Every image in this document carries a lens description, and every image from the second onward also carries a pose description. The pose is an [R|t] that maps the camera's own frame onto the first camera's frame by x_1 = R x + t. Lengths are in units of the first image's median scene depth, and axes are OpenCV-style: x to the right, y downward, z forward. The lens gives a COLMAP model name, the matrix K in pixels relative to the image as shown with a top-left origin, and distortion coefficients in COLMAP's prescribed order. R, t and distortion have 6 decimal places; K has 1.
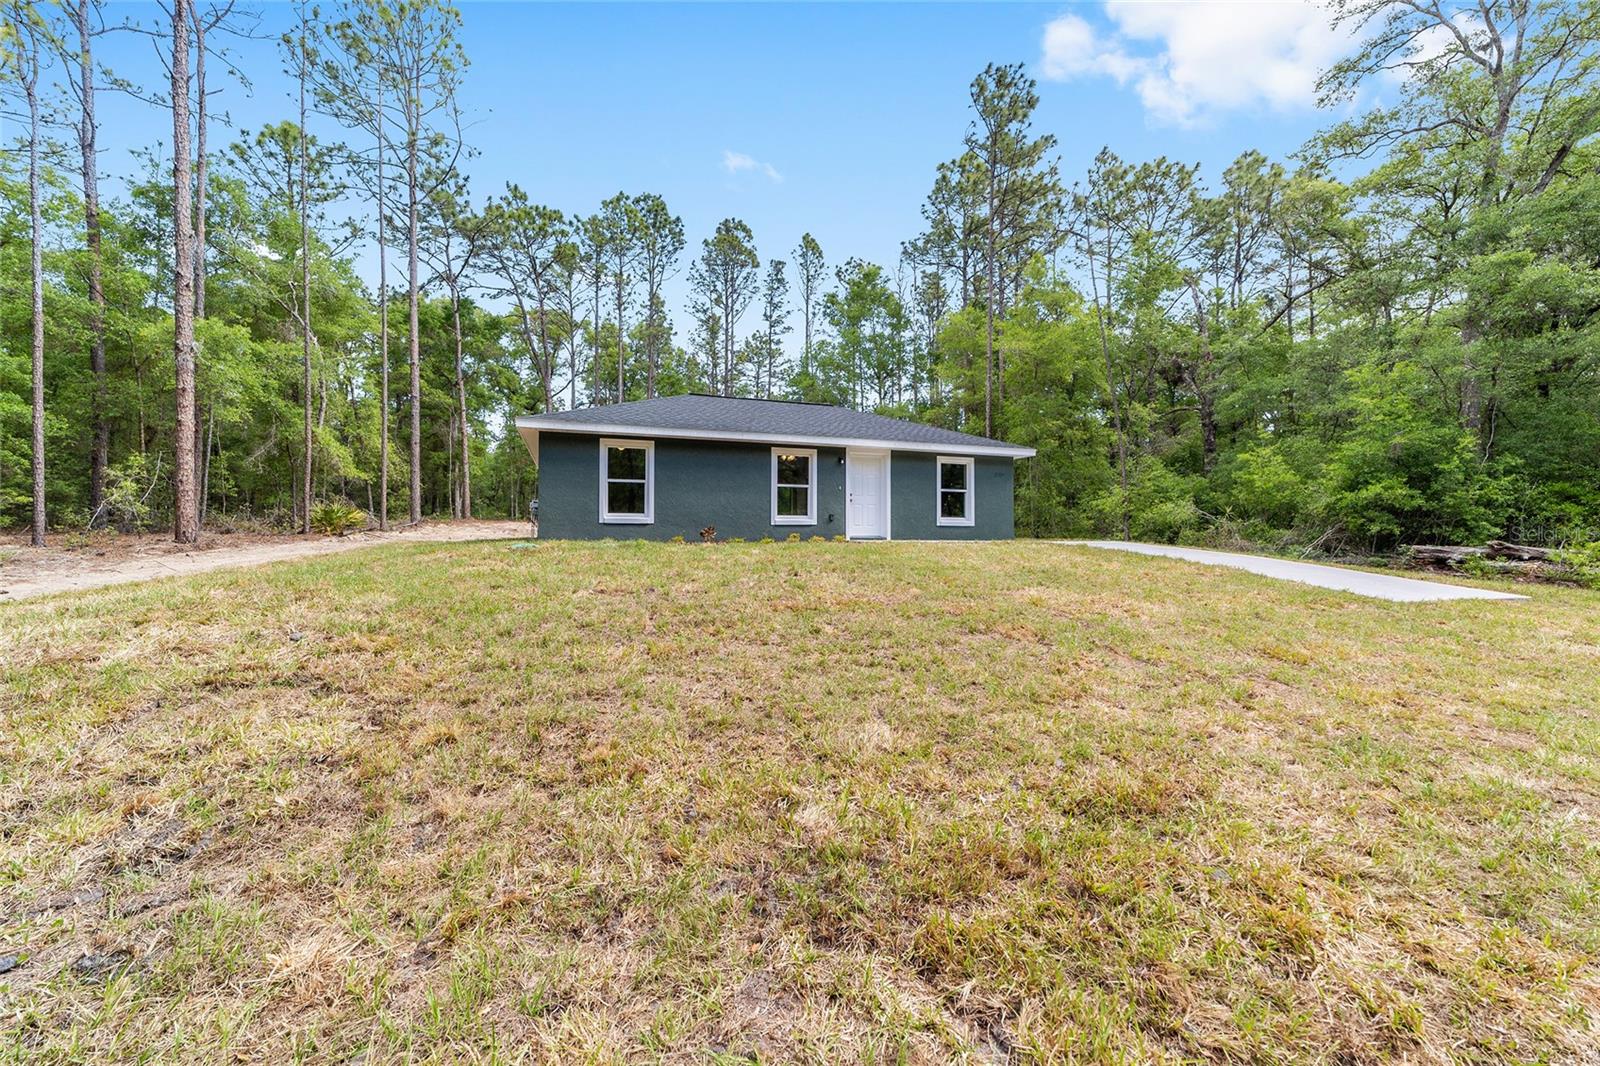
lens RADIAL K [[603.5, 0, 800.0], [0, 603.5, 533.0], [0, 0, 1]] dist [-0.006291, 0.000026]
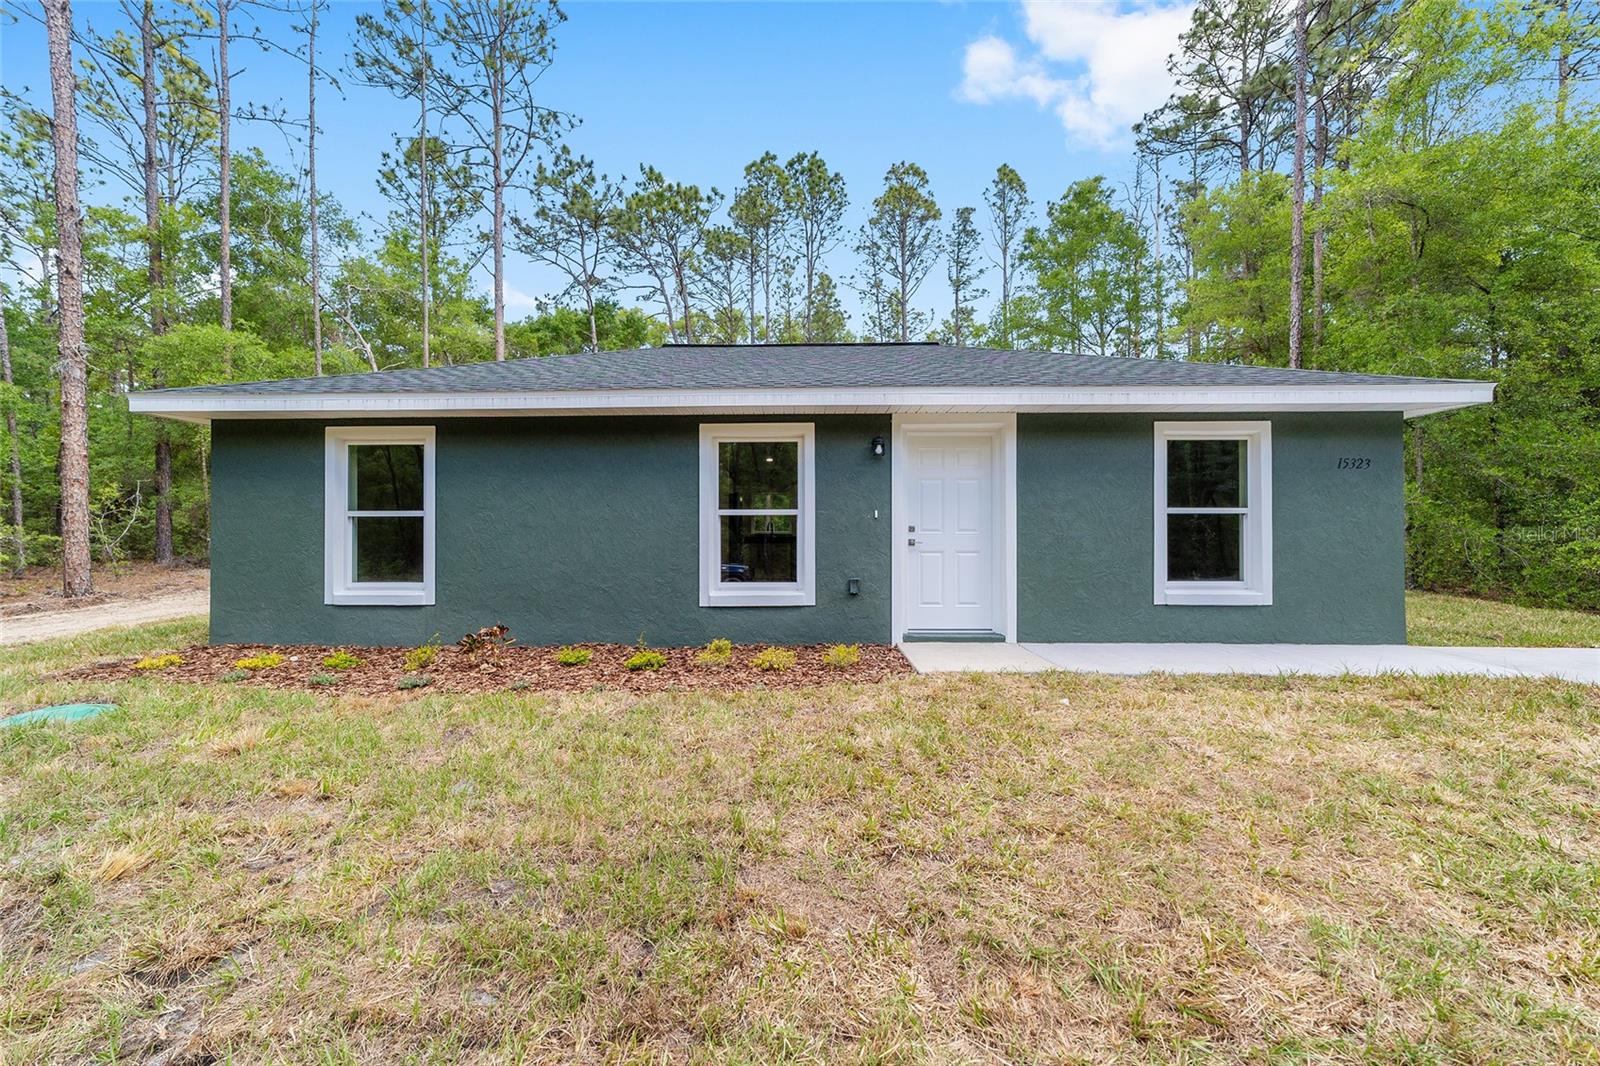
lens RADIAL K [[616.0, 0, 799.1], [0, 616.0, 539.7], [0, 0, 1]] dist [-0.001055, 0.000334]
pose [[0.934782, -0.003779, -0.355202, 0.124197], [0.004896, 0.999985, 0.002247, -0.044153], [0.355188, -0.003839, 0.934787, 0.447273]]
